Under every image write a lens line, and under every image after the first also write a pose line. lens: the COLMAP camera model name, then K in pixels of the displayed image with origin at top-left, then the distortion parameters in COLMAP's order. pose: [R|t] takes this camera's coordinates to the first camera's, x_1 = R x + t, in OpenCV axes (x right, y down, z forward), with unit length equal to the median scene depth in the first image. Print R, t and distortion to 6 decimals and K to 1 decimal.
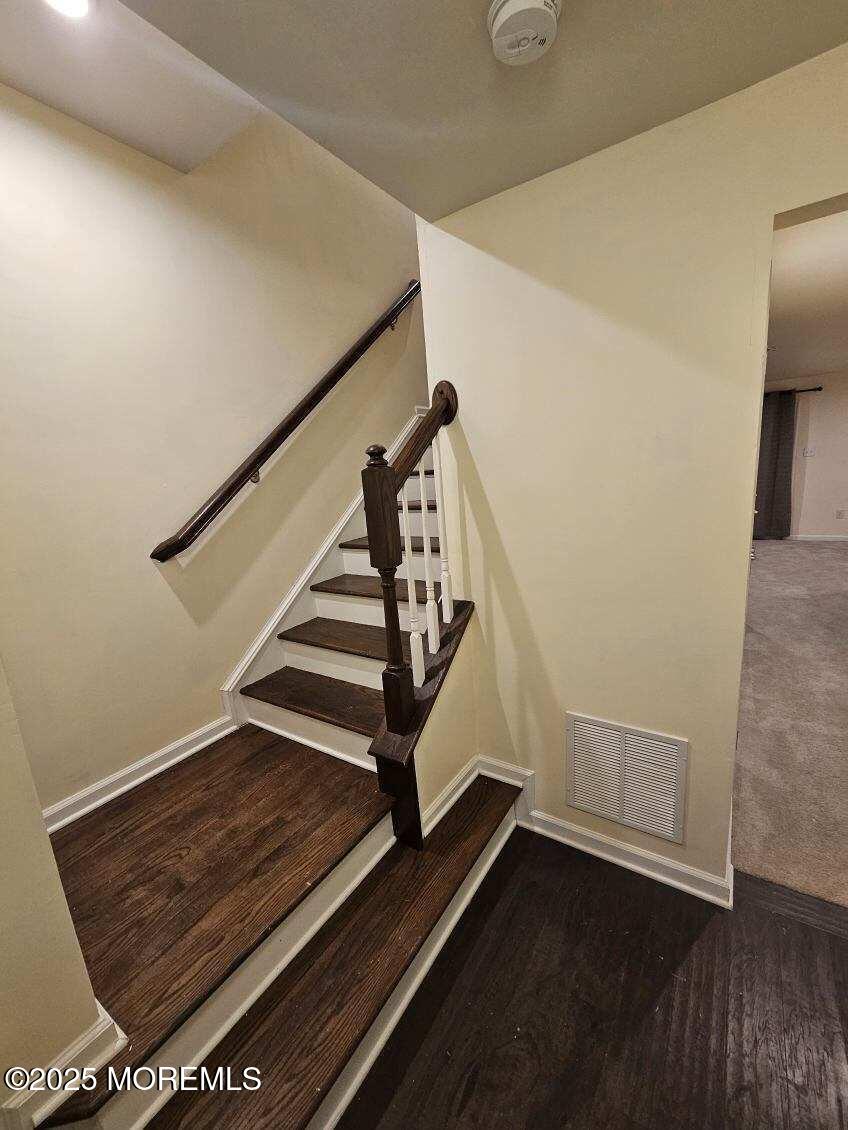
lens RADIAL K [[456.2, 0, 424.0], [0, 456.2, 565.0], [0, 0, 1]] dist [-0.000234, -0.004126]
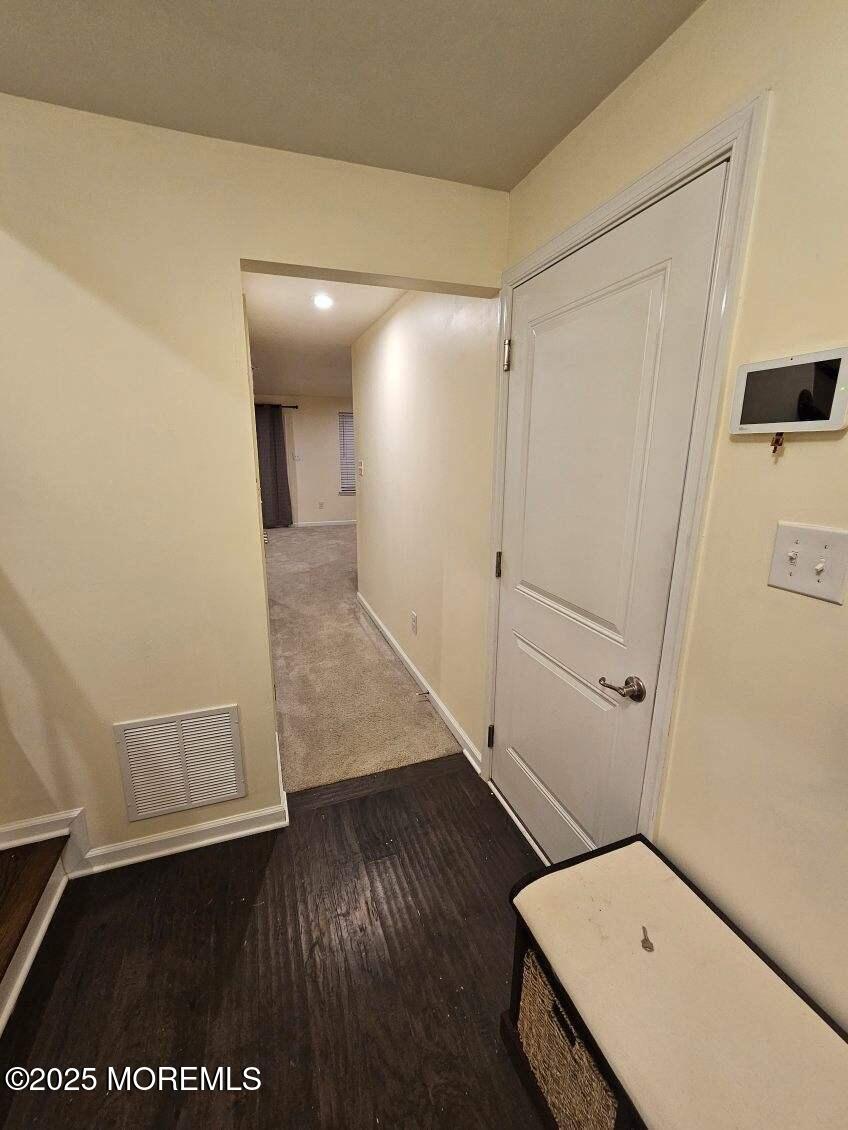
lens RADIAL K [[459.1, 0, 416.6], [0, 459.1, 562.9], [0, 0, 1]] dist [-0.001110, -0.000031]
pose [[0.593392, -0.121391, 0.795707, -0.018953], [0.118787, 0.990945, 0.062591, 0.014044], [-0.796100, 0.057379, 0.602438, -0.058588]]
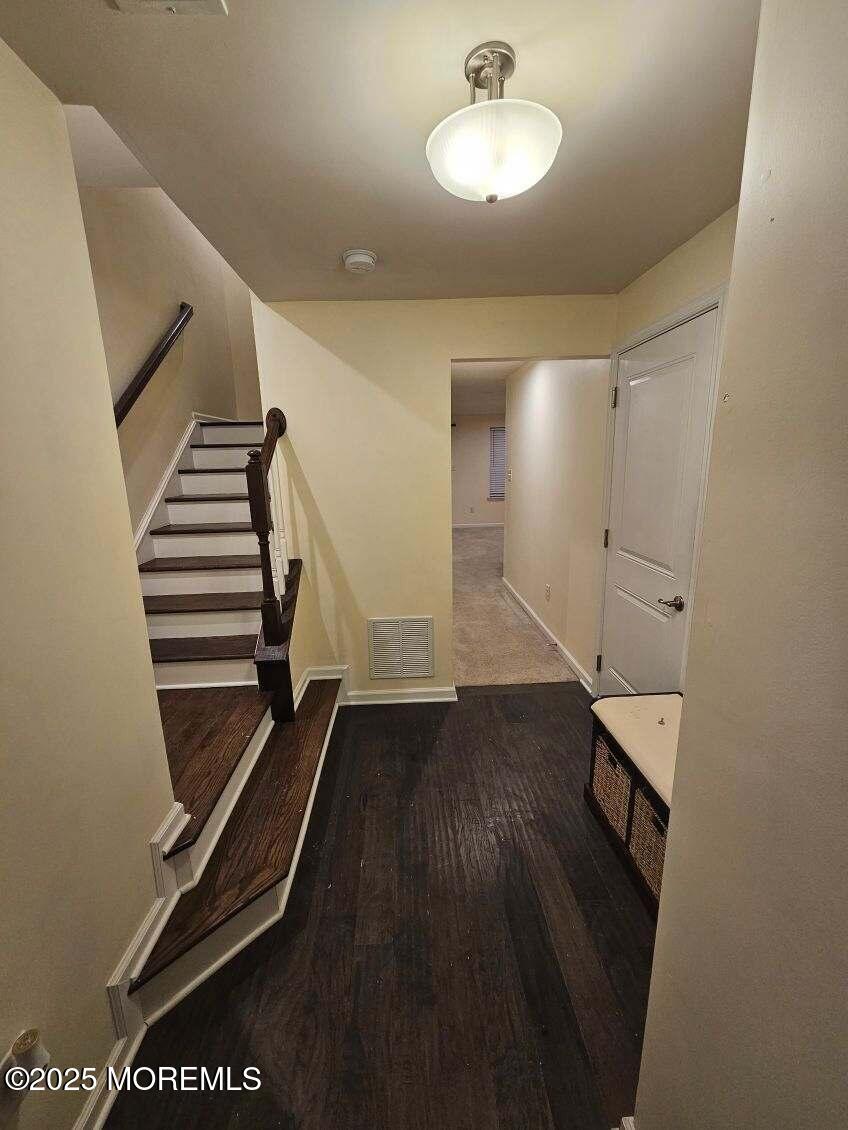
lens RADIAL K [[462.3, 0, 424.0], [0, 462.3, 565.0], [0, 0, 1]] dist [-0.002382, -0.000450]
pose [[0.799508, -0.080736, 0.595205, -0.476746], [0.089666, 0.995864, 0.014640, 0.117951], [-0.593925, 0.041665, 0.803440, -0.444017]]
